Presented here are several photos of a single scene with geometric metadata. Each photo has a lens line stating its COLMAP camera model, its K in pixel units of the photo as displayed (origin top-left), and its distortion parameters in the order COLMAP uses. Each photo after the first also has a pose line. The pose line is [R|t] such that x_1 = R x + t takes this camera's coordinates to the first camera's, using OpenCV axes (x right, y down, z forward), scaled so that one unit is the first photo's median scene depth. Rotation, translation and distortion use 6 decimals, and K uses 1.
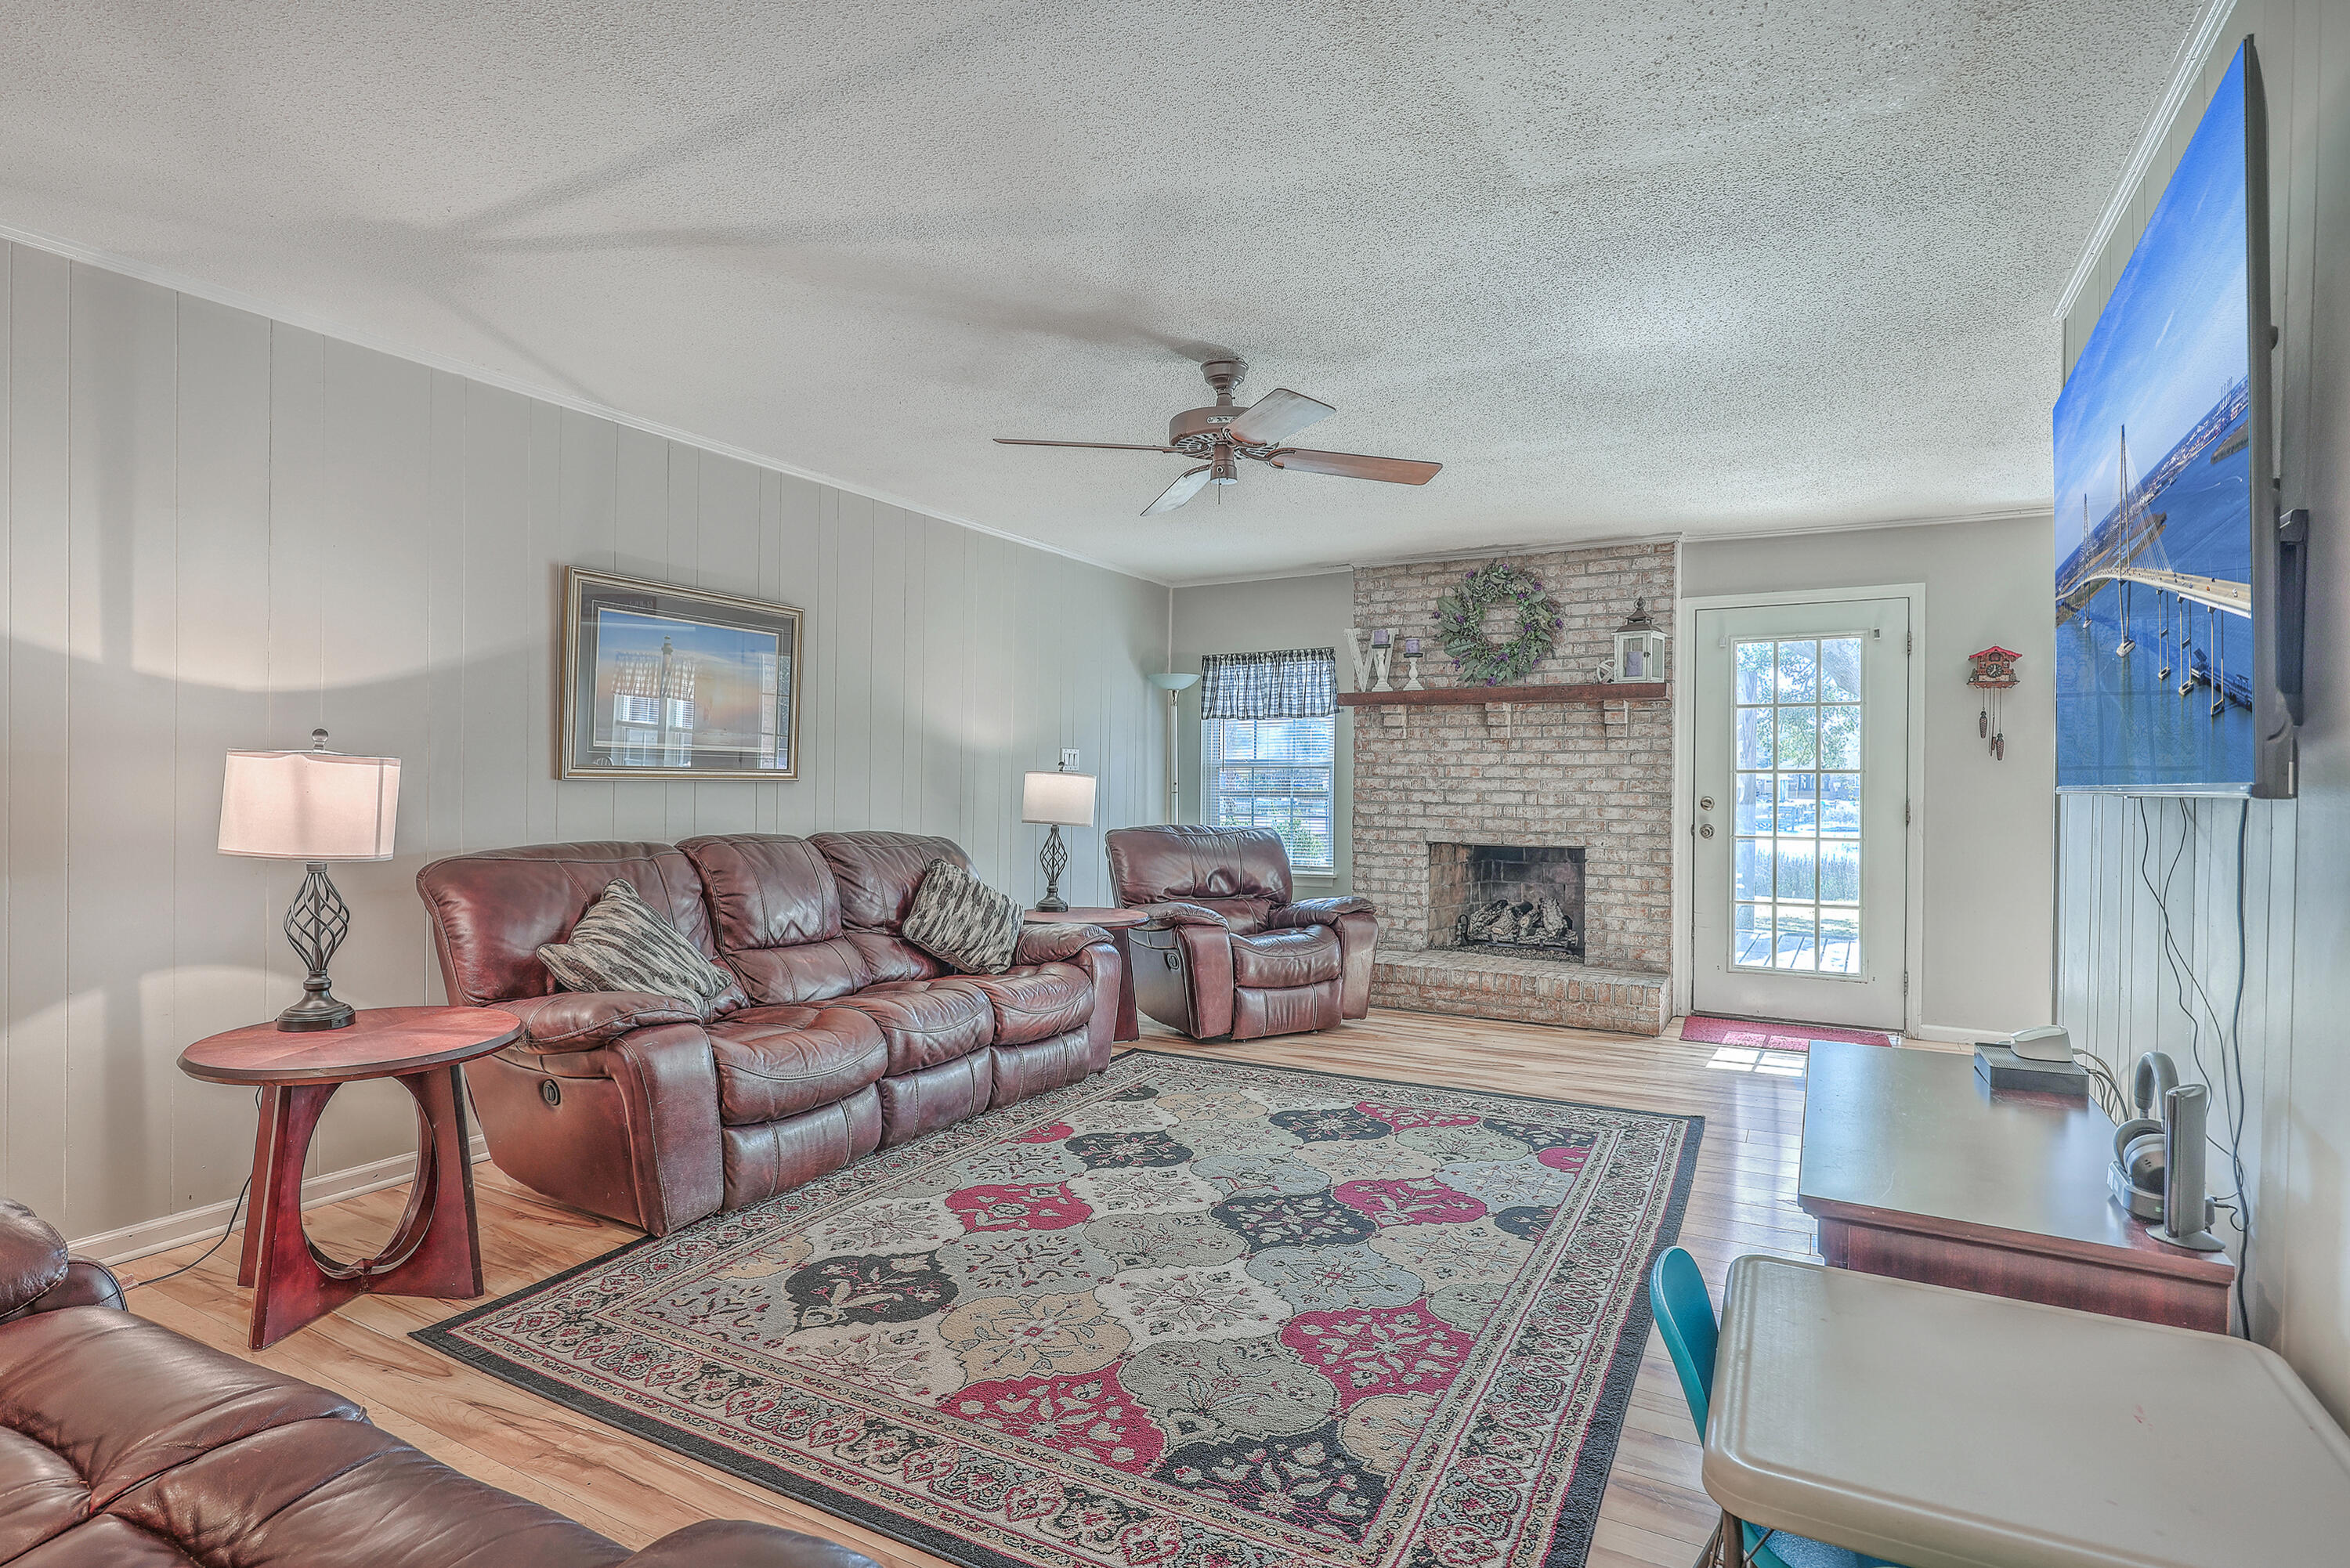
lens RADIAL K [[1194.0, 0, 1168.1], [0, 1194.0, 780.2], [0, 0, 1]] dist [-0.017714, -0.005581]
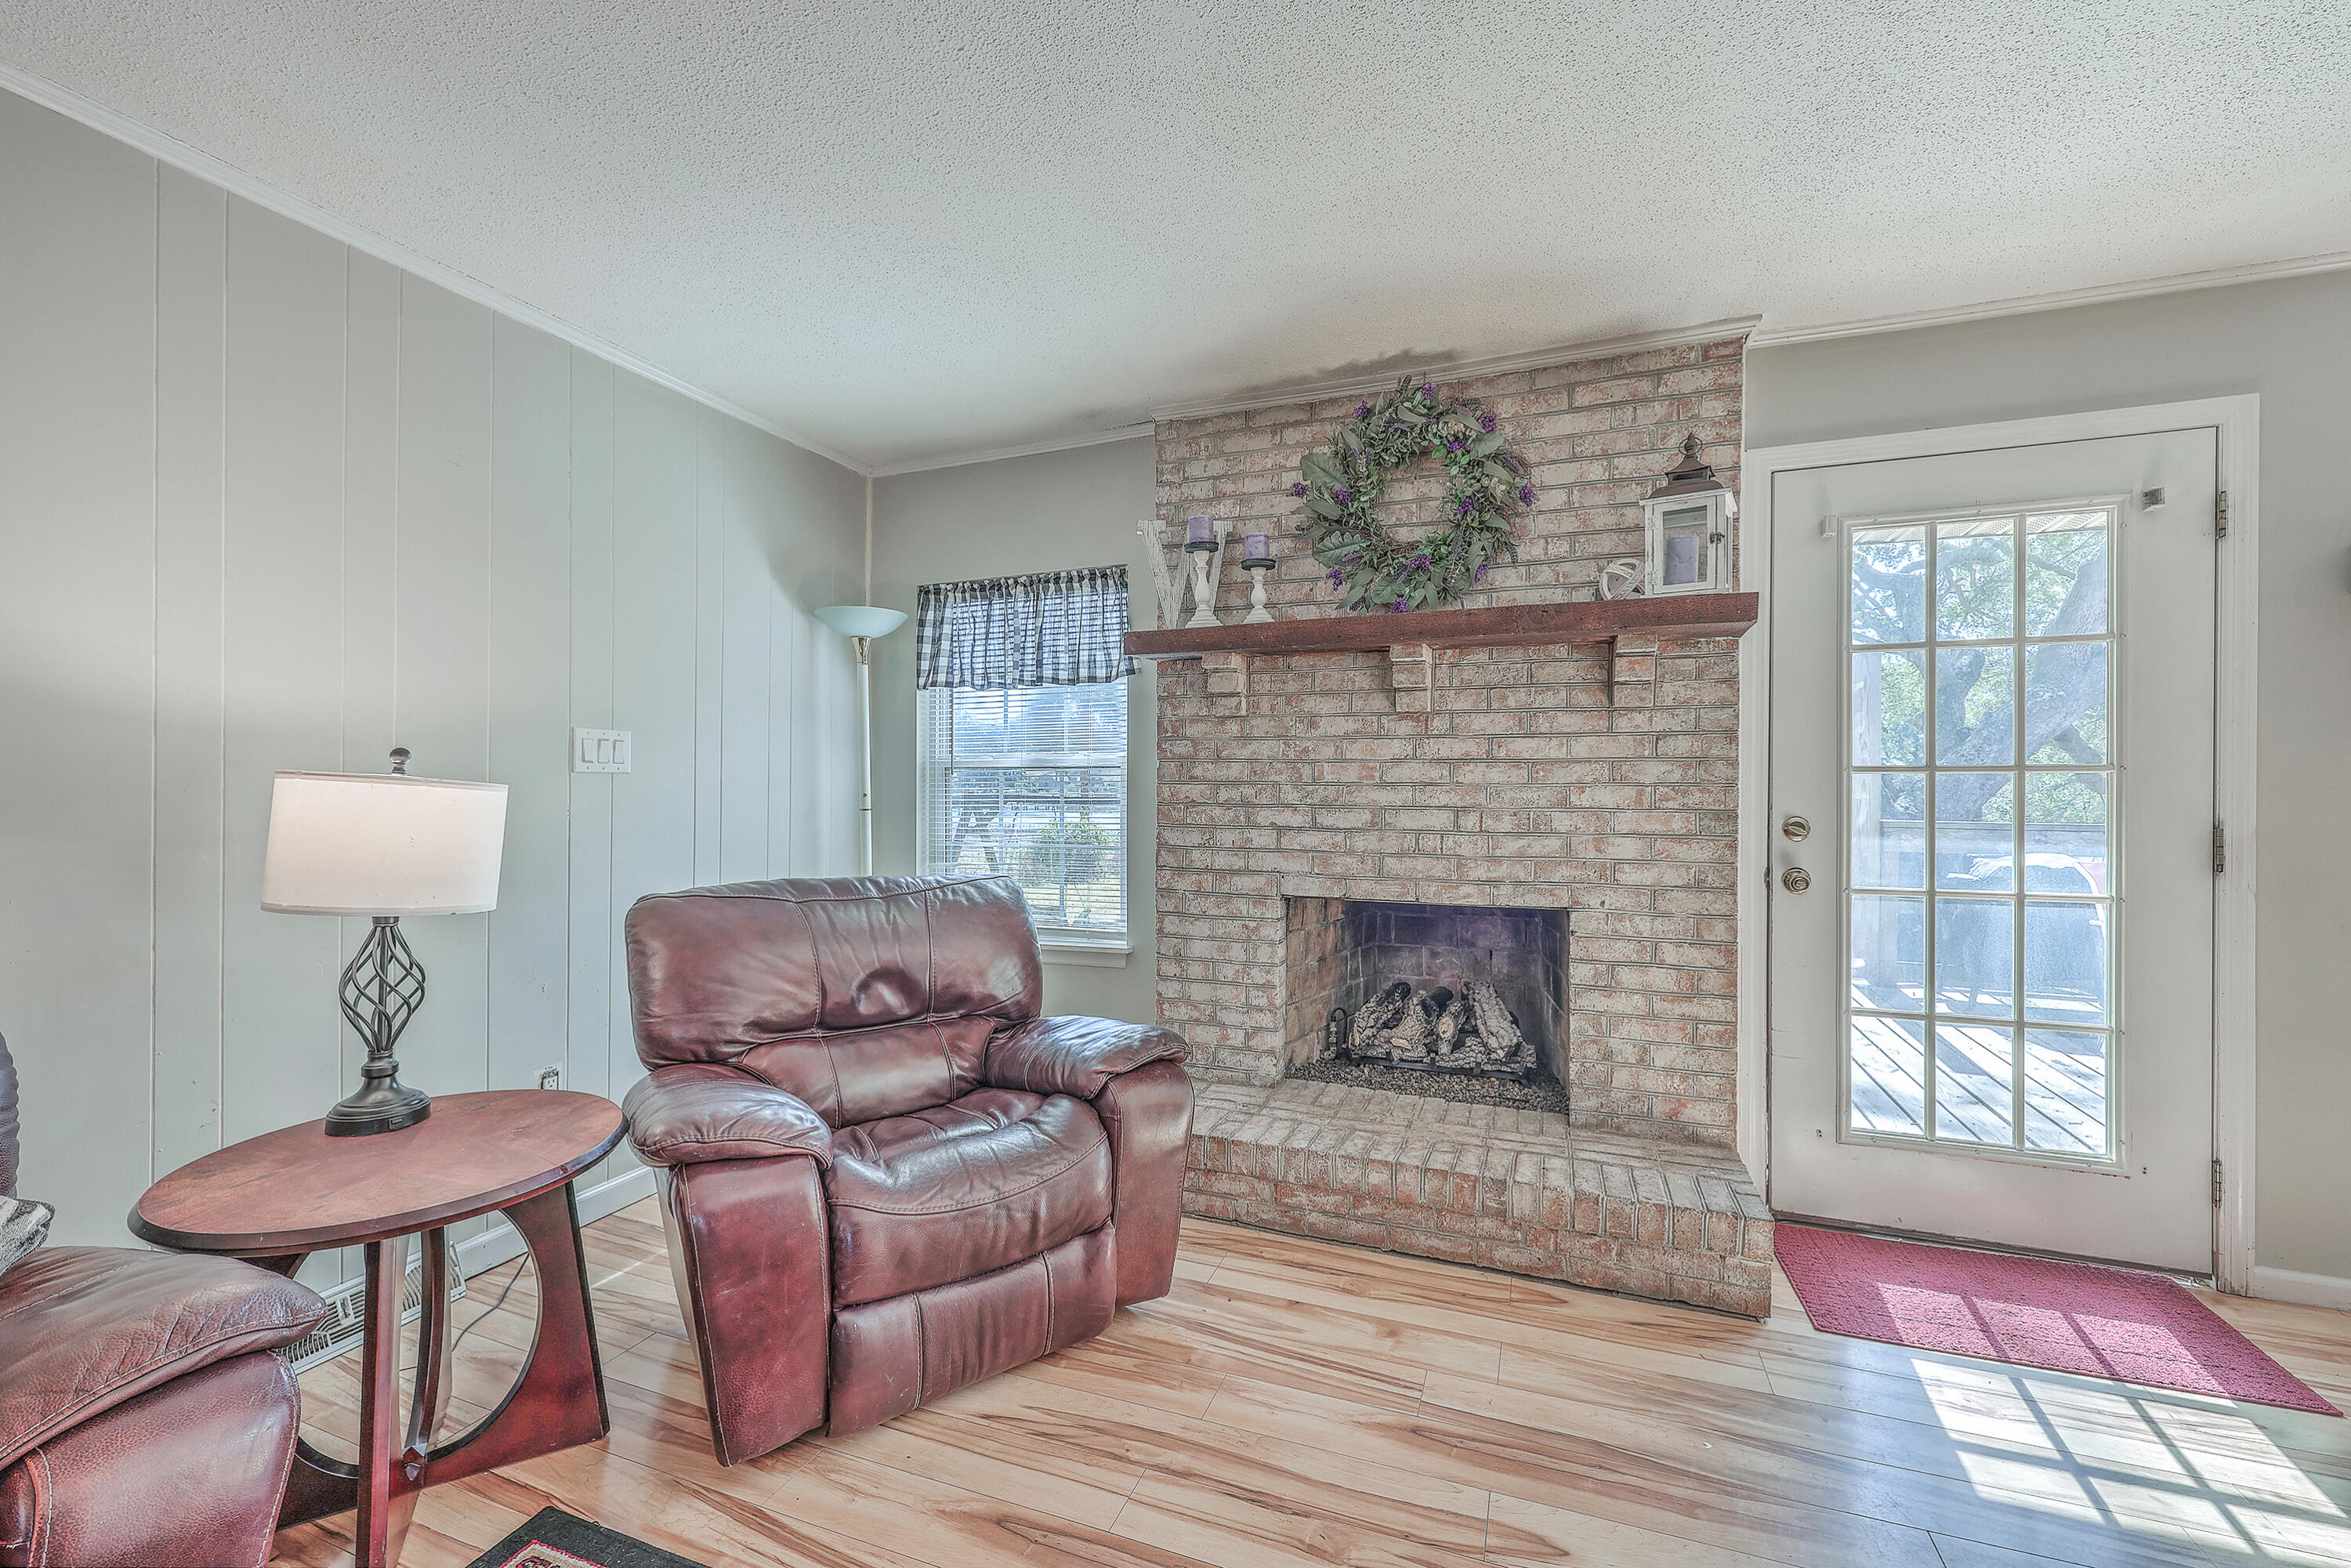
lens RADIAL K [[947.1, 0, 1186.3], [0, 947.1, 784.0], [0, 0, 1]] dist [0.003176, 0.000160]
pose [[0.990180, -0.004906, 0.139712, 0.119138], [0.004969, 0.999988, -0.000105, -0.002153], [-0.139710, 0.000798, 0.990192, 0.614000]]
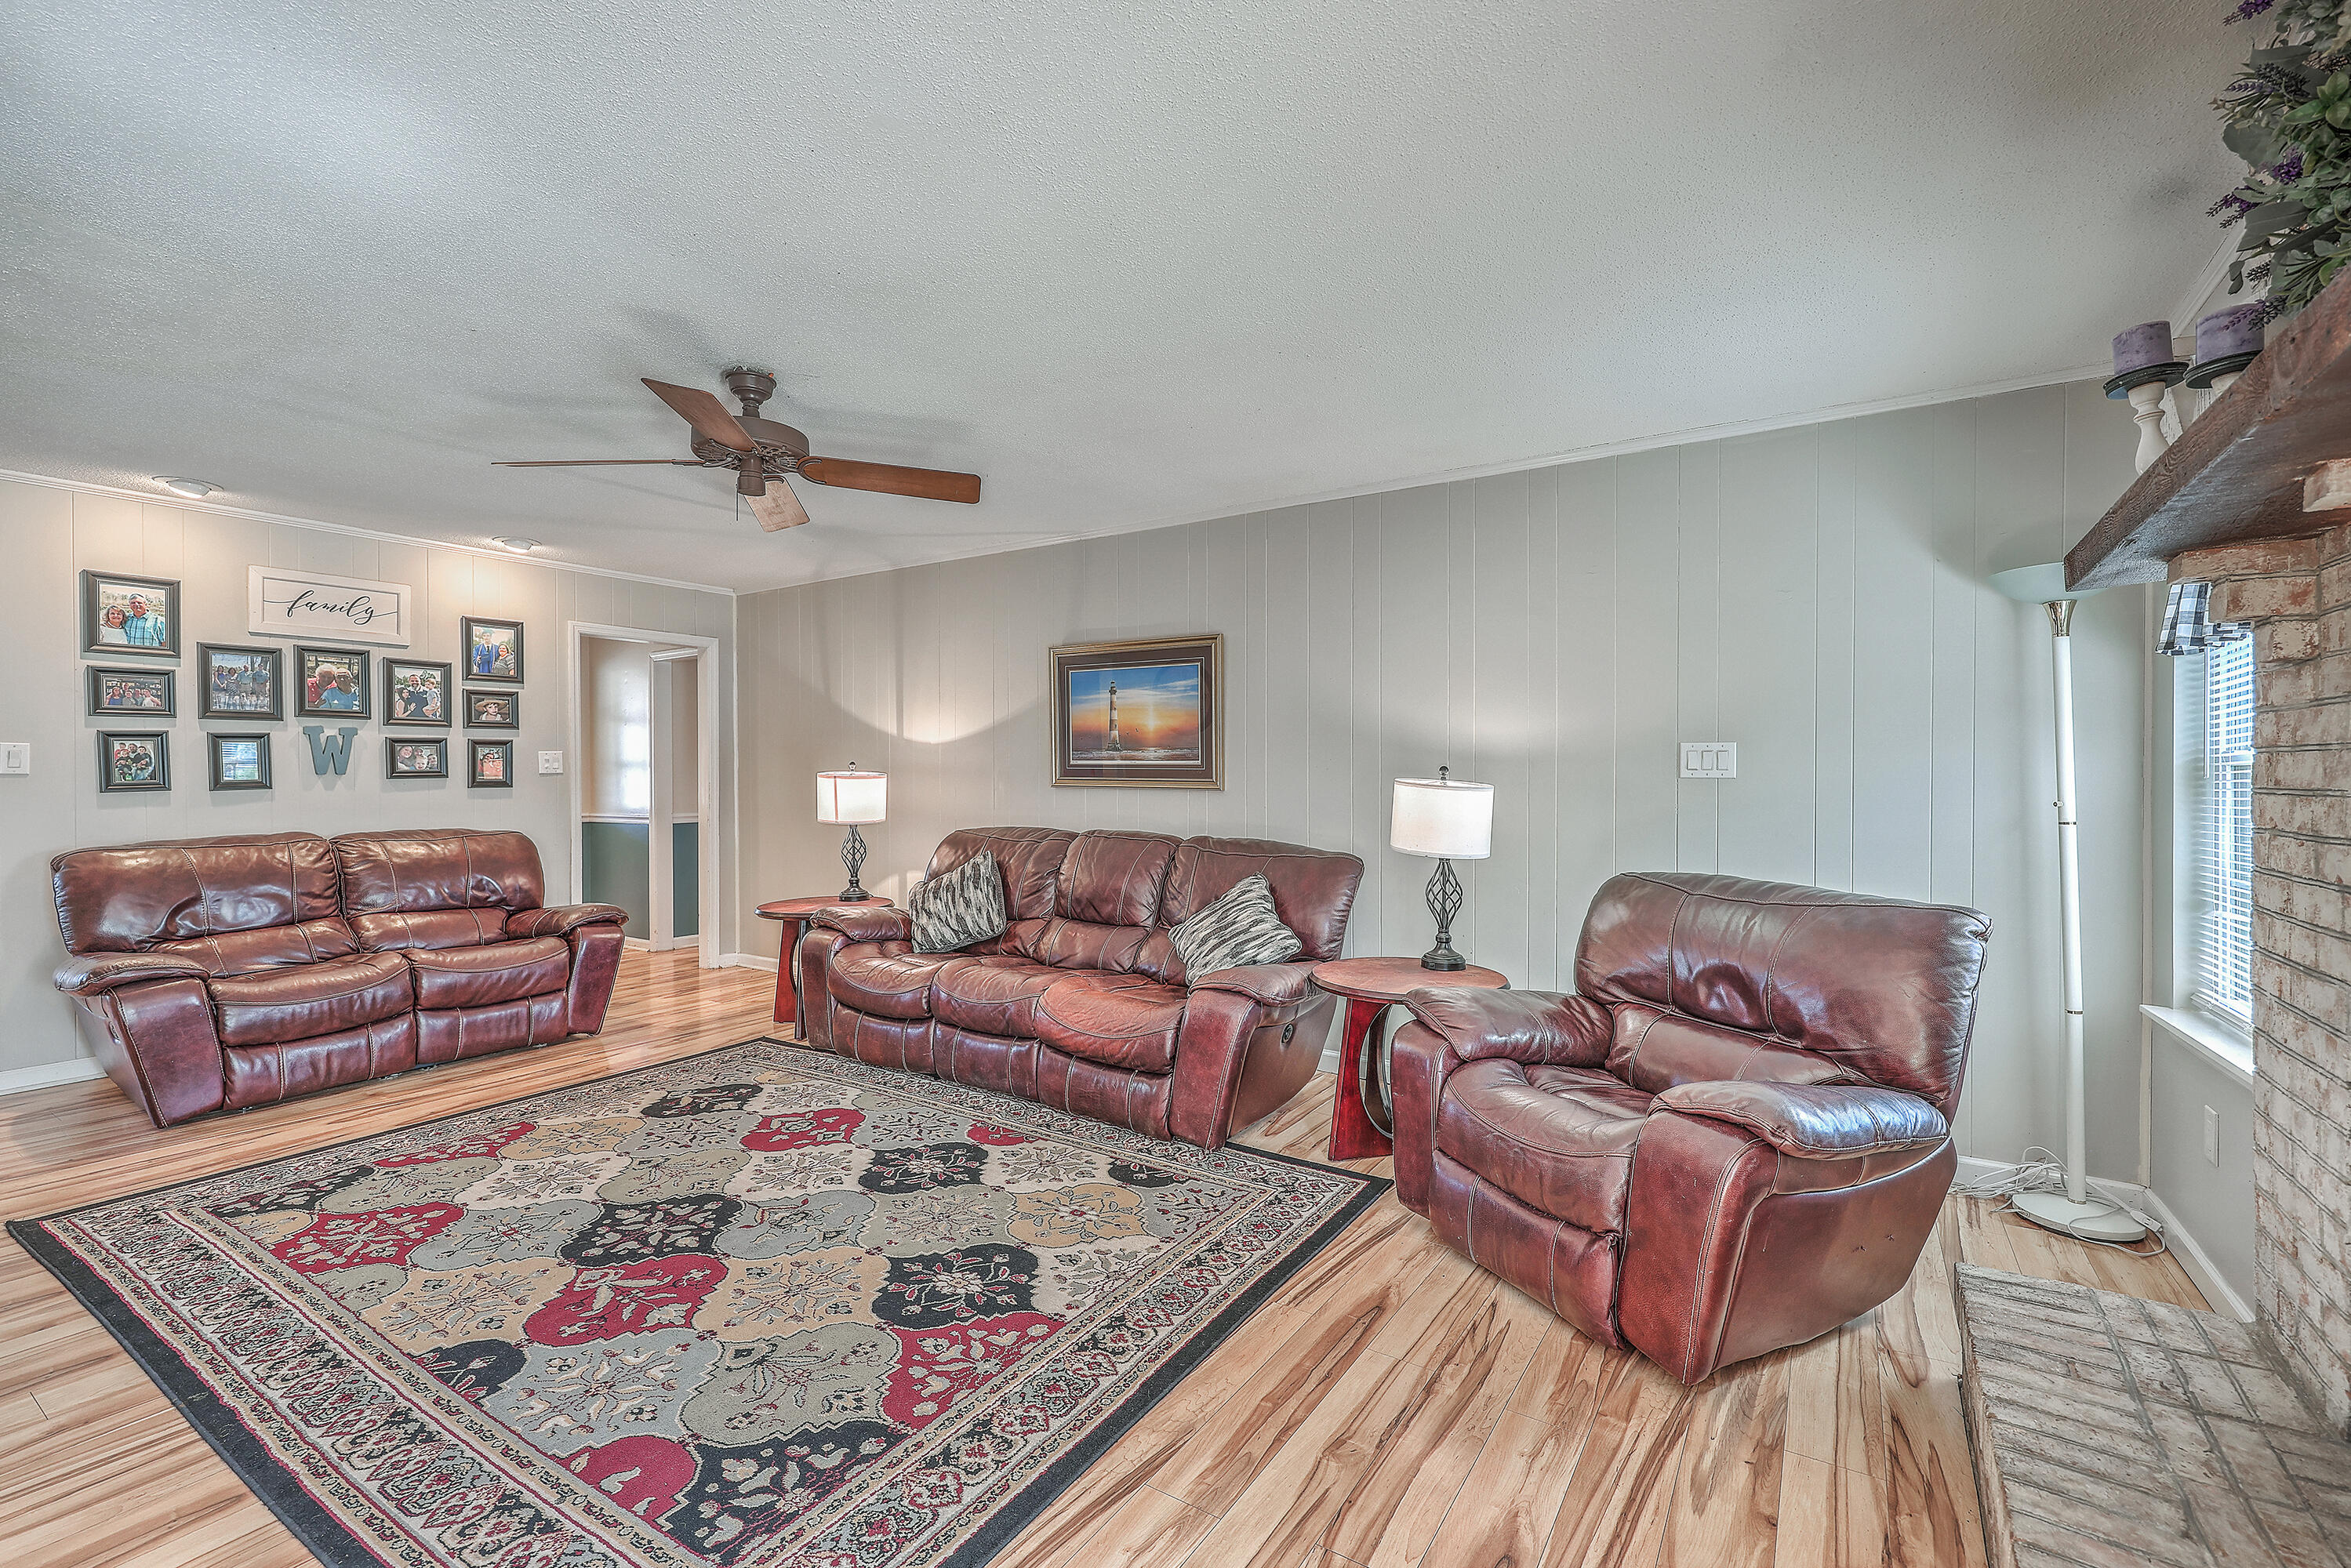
lens RADIAL K [[1006.7, 0, 1183.3], [0, 1006.7, 764.5], [0, 0, 1]] dist [0.001878, -0.001529]
pose [[-0.072030, -0.022723, -0.997144, 0.513006], [-0.009013, 0.999714, -0.022130, -0.001164], [0.997362, 0.007393, -0.072214, 0.835639]]
